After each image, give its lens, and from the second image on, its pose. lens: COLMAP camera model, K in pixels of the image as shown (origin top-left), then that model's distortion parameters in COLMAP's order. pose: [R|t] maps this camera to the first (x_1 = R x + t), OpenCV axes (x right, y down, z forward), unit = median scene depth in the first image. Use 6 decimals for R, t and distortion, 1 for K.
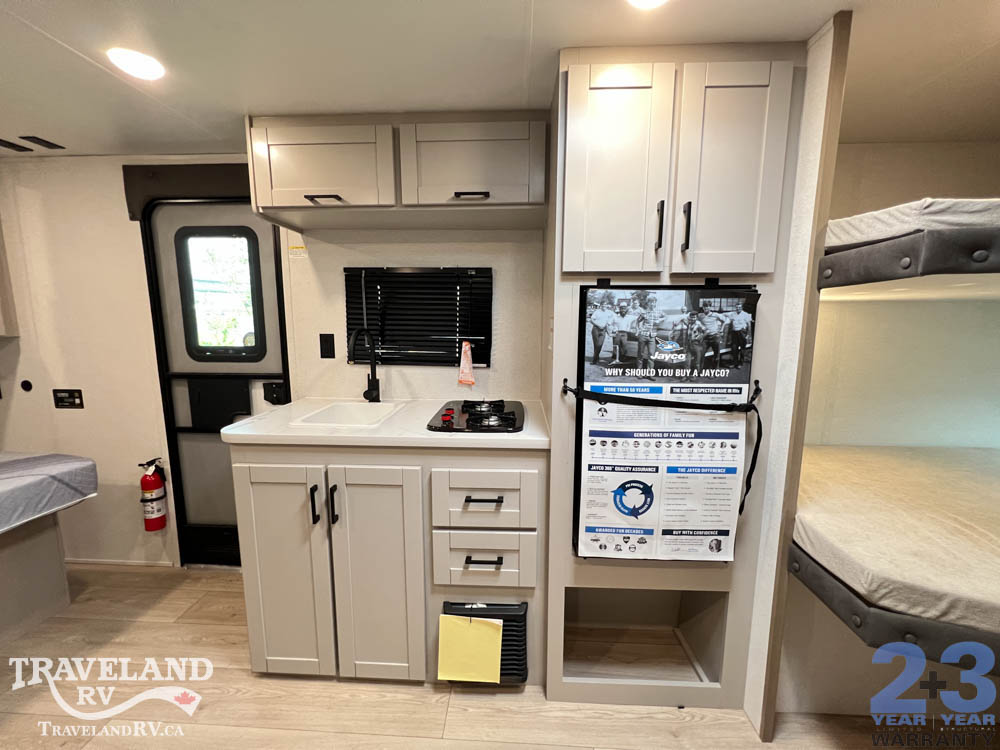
lens RADIAL K [[399.2, 0, 499.9], [0, 399.2, 374.1], [0, 0, 1]] dist [-0.001762, 0.001016]
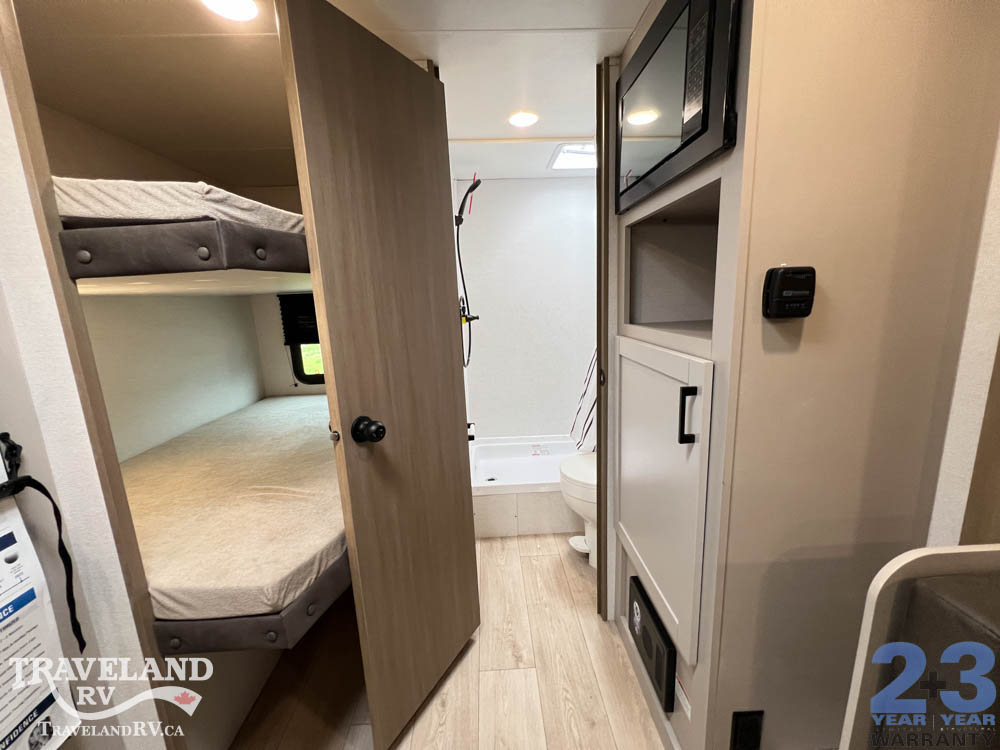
lens RADIAL K [[399.2, 0, 498.2], [0, 399.2, 374.0], [0, 0, 1]] dist [-0.001762, 0.001016]
pose [[-0.089067, -0.188596, 0.978007, 0.031990], [0.176496, 0.963383, 0.201849, -0.056830], [-0.980263, 0.190592, -0.052519, 0.307430]]
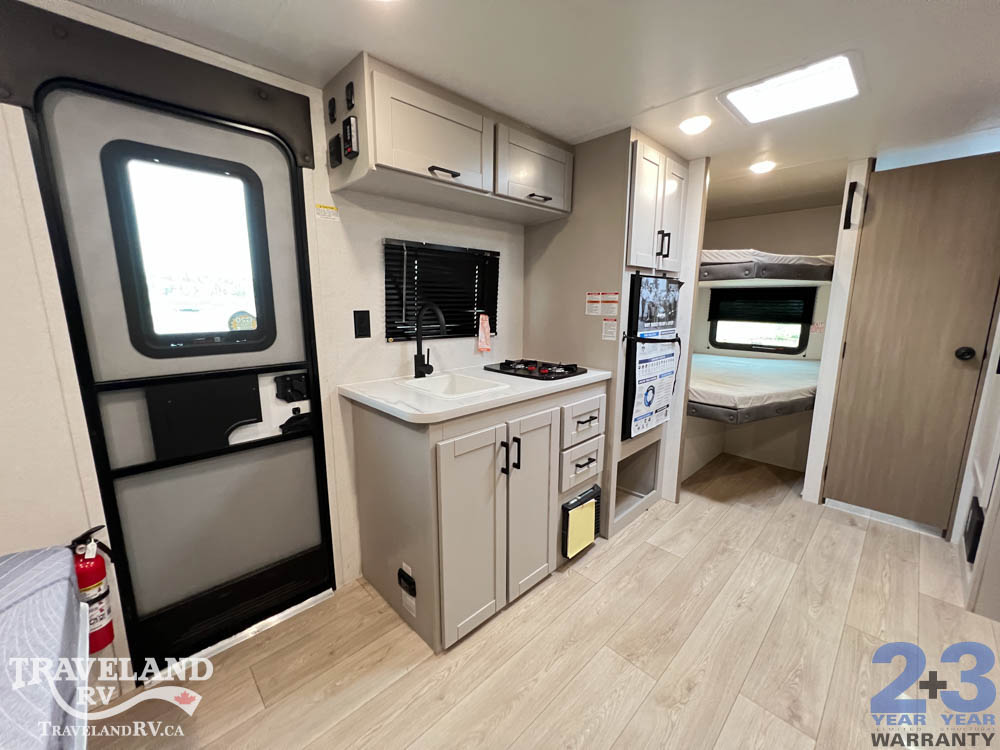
lens RADIAL K [[399.2, 0, 498.1], [0, 399.2, 373.6], [0, 0, 1]] dist [-0.001762, 0.001016]
pose [[0.684413, -0.134690, 0.716545, -1.377809], [0.099696, 0.990846, 0.091026, -0.017849], [-0.722246, 0.009137, 0.691576, 0.250458]]
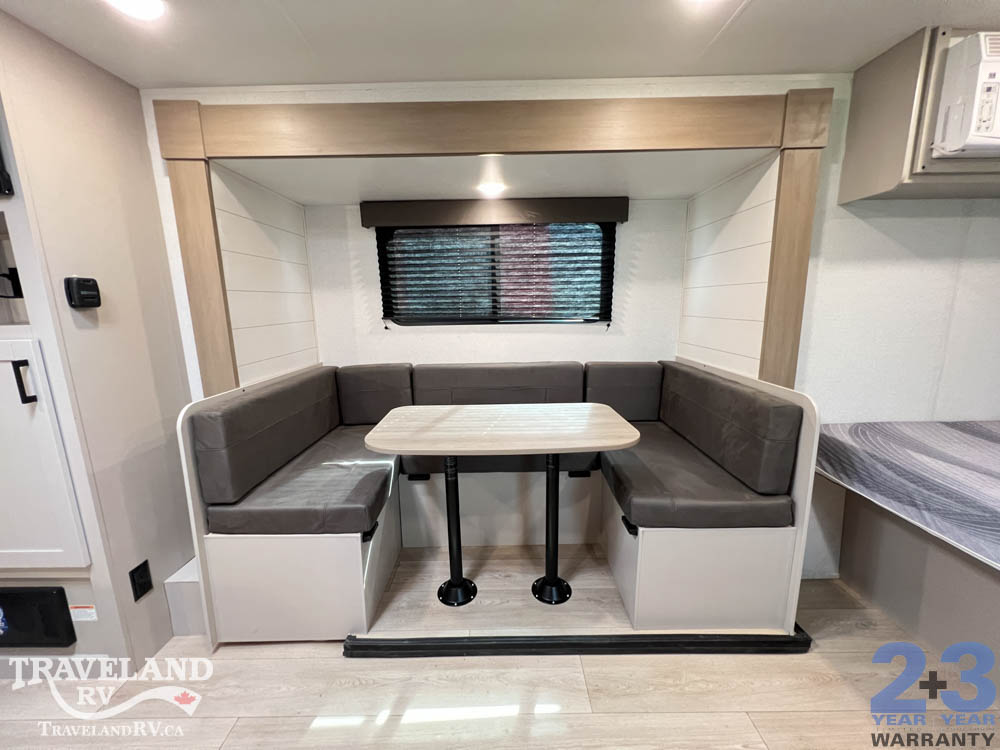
lens RADIAL K [[399.2, 0, 498.2], [0, 399.2, 373.2], [0, 0, 1]] dist [-0.001762, 0.001016]
pose [[-0.998575, 0.029244, -0.044643, -0.401175], [0.013964, 0.950529, 0.310321, -0.082101], [0.051509, 0.309255, -0.949583, 0.906327]]
